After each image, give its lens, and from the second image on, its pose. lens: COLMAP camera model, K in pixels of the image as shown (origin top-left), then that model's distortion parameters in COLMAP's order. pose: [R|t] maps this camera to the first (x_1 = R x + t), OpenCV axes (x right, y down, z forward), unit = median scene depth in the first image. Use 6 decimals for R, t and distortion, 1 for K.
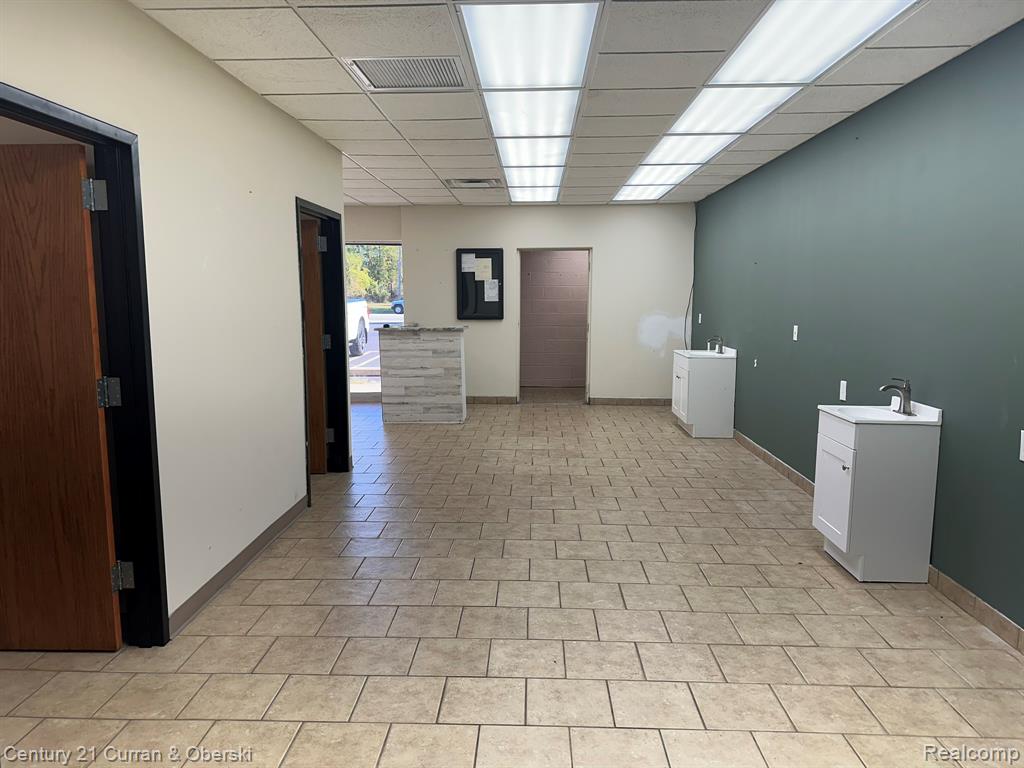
lens RADIAL K [[713.8, 0, 504.6], [0, 713.8, 382.5], [0, 0, 1]] dist [0.013606, -0.040838]
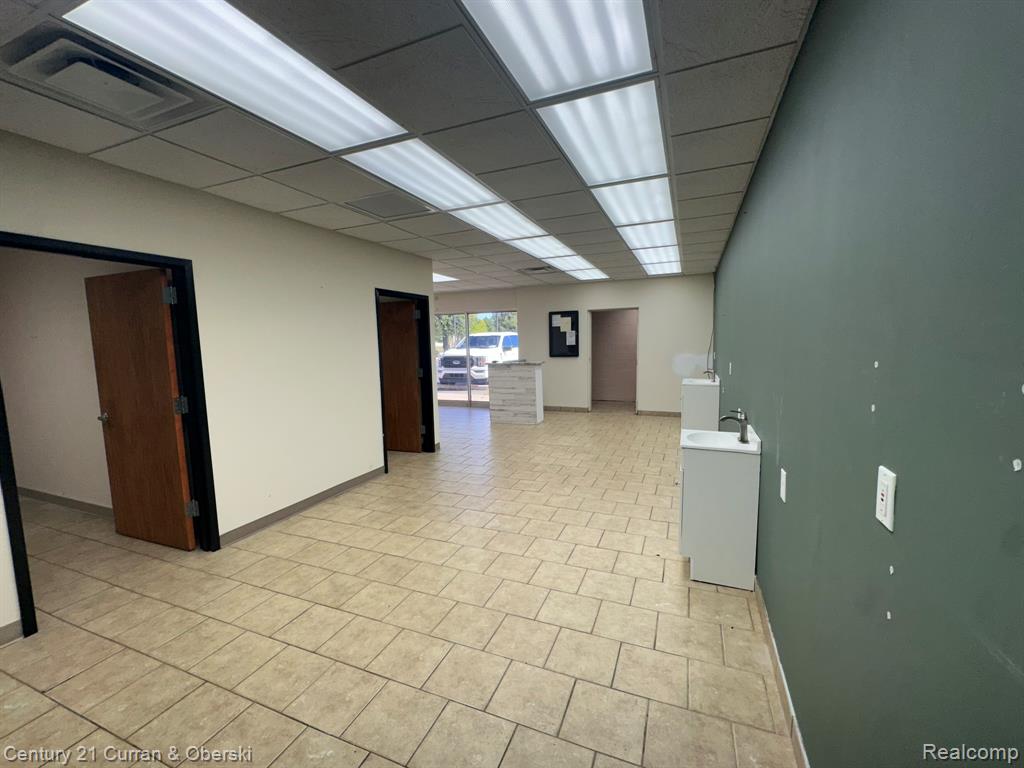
lens RADIAL K [[433.6, 0, 510.2], [0, 433.6, 379.7], [0, 0, 1]] dist [-0.022774, 0.001416]
pose [[0.941518, 0.012830, -0.336718, 0.330049], [-0.022675, 0.999422, -0.025321, -0.023612], [0.336199, 0.031475, 0.941265, 0.151948]]
